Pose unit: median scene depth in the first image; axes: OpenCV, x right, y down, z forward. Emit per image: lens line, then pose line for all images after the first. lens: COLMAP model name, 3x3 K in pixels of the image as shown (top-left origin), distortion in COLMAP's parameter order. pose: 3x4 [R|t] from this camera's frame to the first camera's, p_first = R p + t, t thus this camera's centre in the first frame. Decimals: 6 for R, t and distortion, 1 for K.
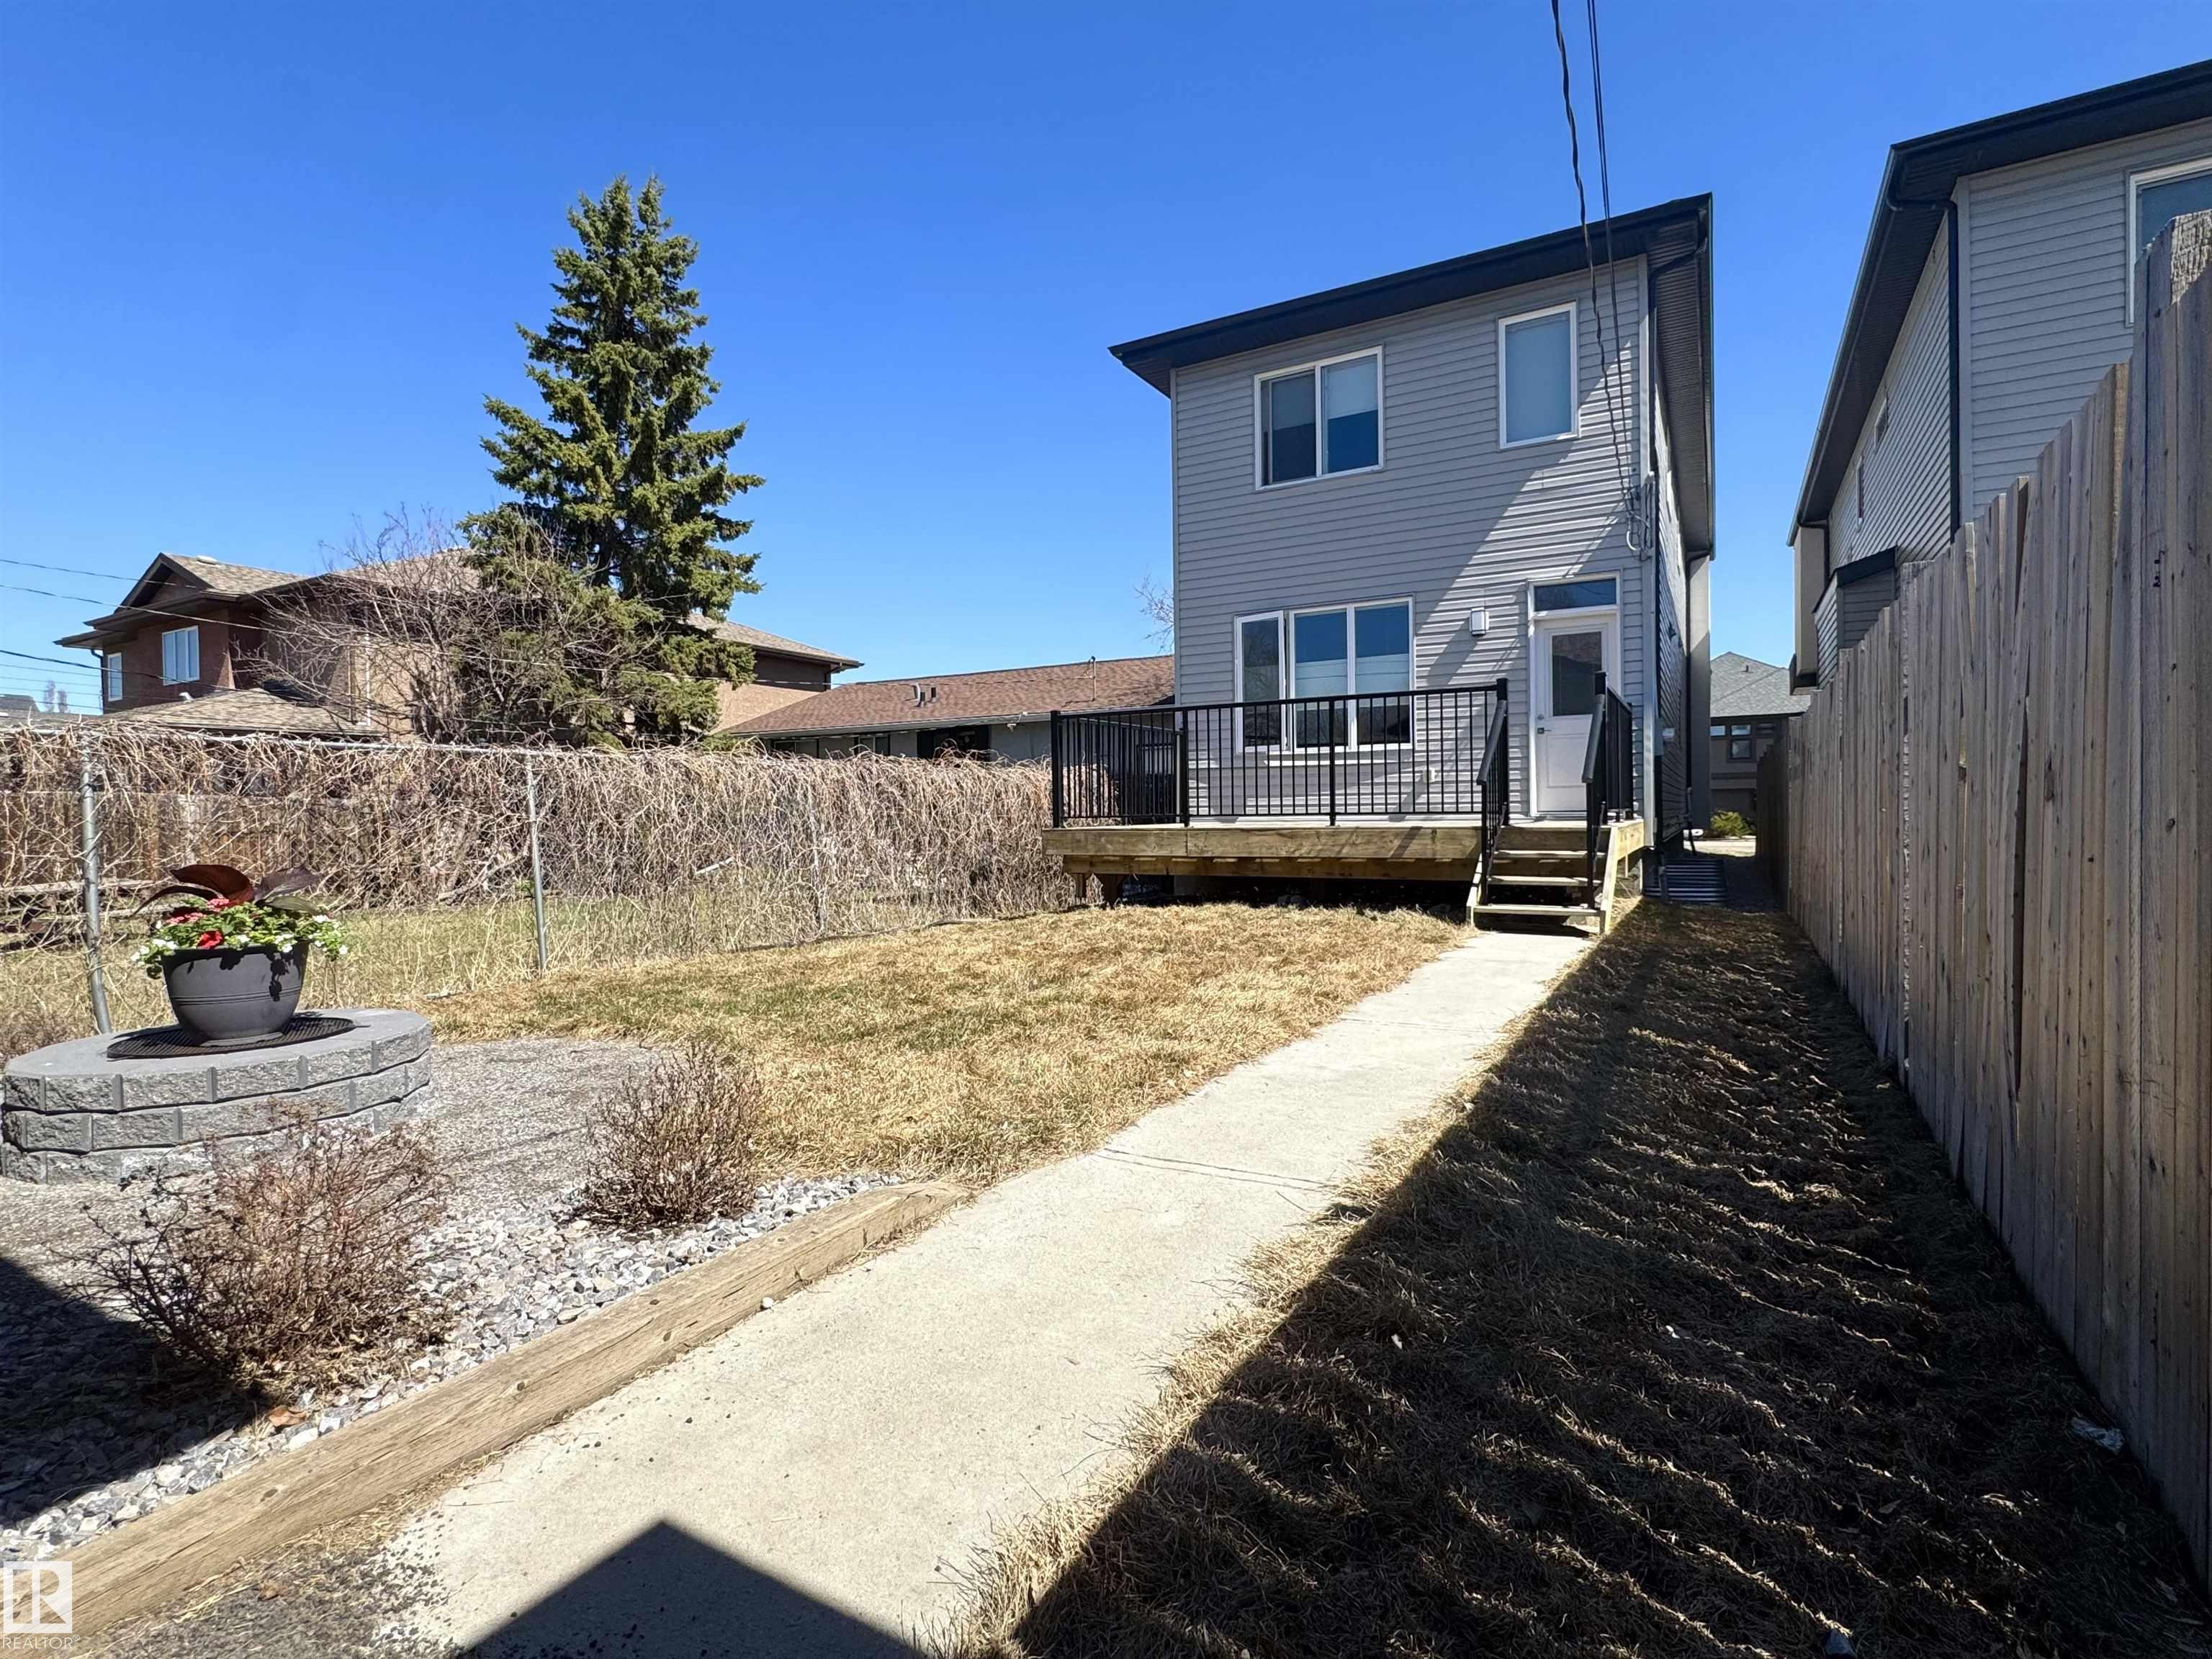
lens RADIAL K [[1078.8, 0, 1103.2], [0, 1078.8, 830.5], [0, 0, 1]] dist [0.004320, 0.000299]
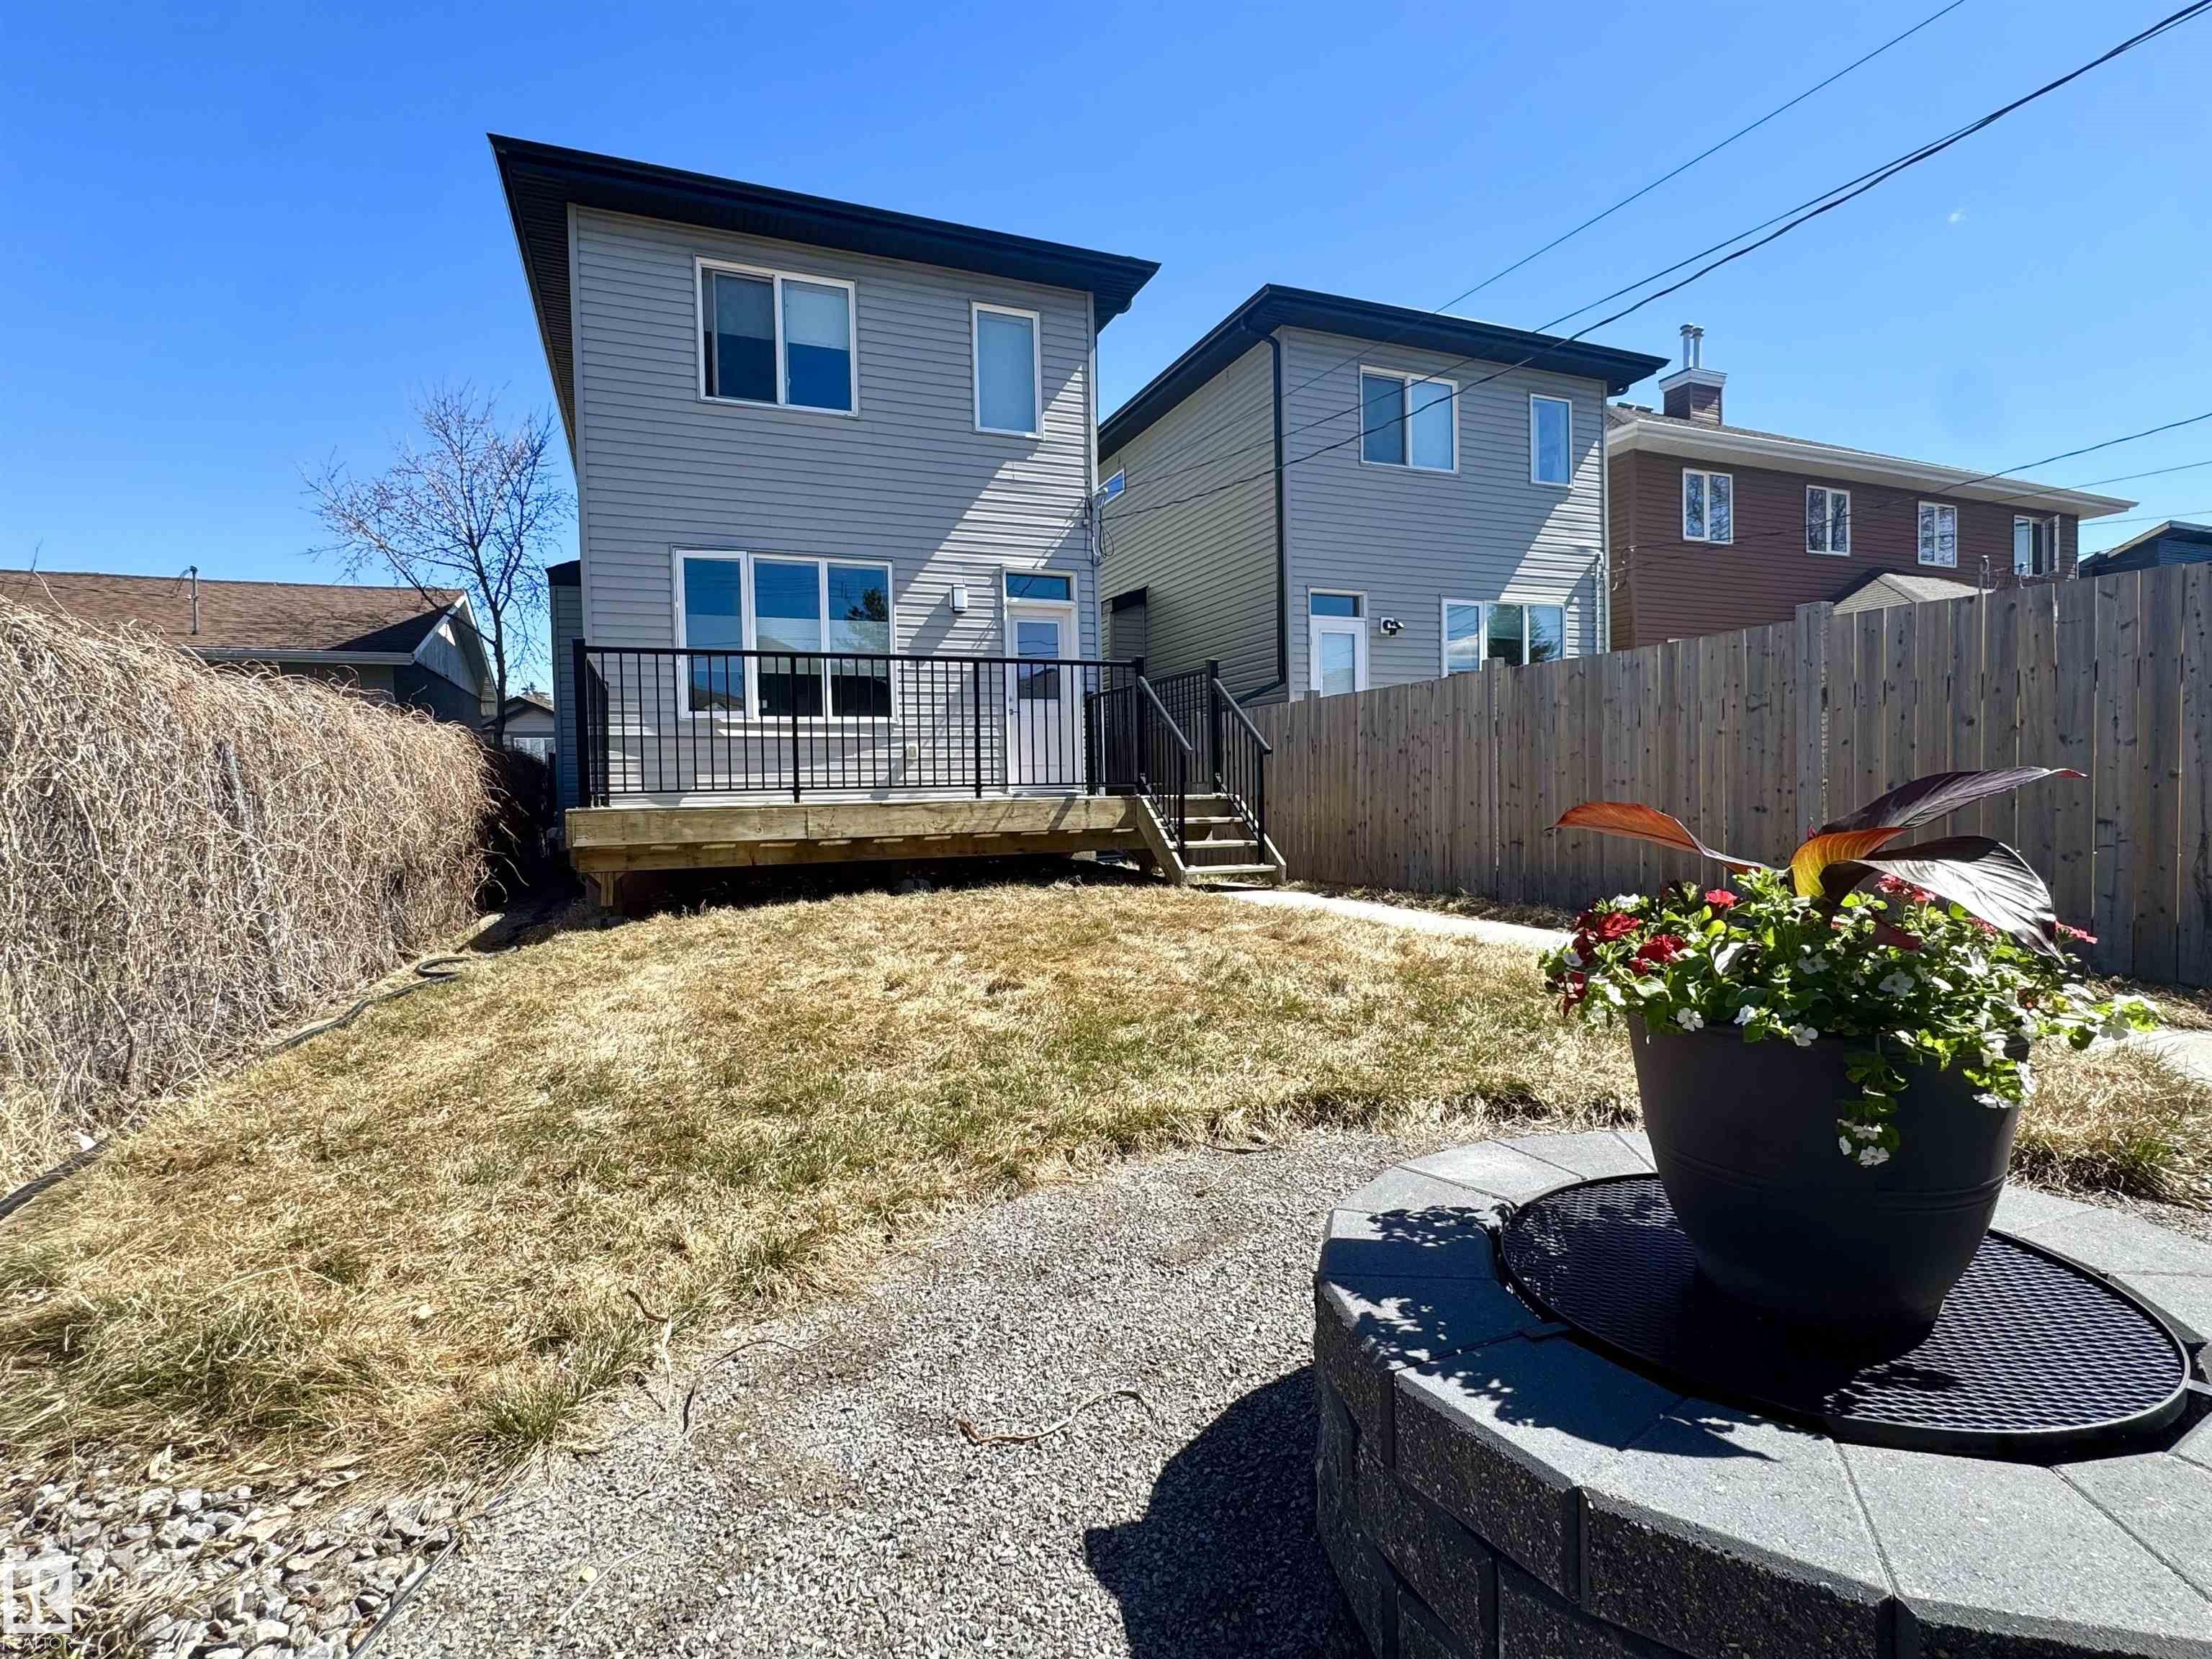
lens RADIAL K [[1078.8, 0, 1105.7], [0, 1078.8, 833.0], [0, 0, 1]] dist [0.004320, 0.000299]
pose [[0.607697, -0.030127, 0.793597, -0.350559], [0.025984, 0.999499, 0.018046, 0.008505], [-0.793744, 0.009655, 0.608176, 0.272055]]
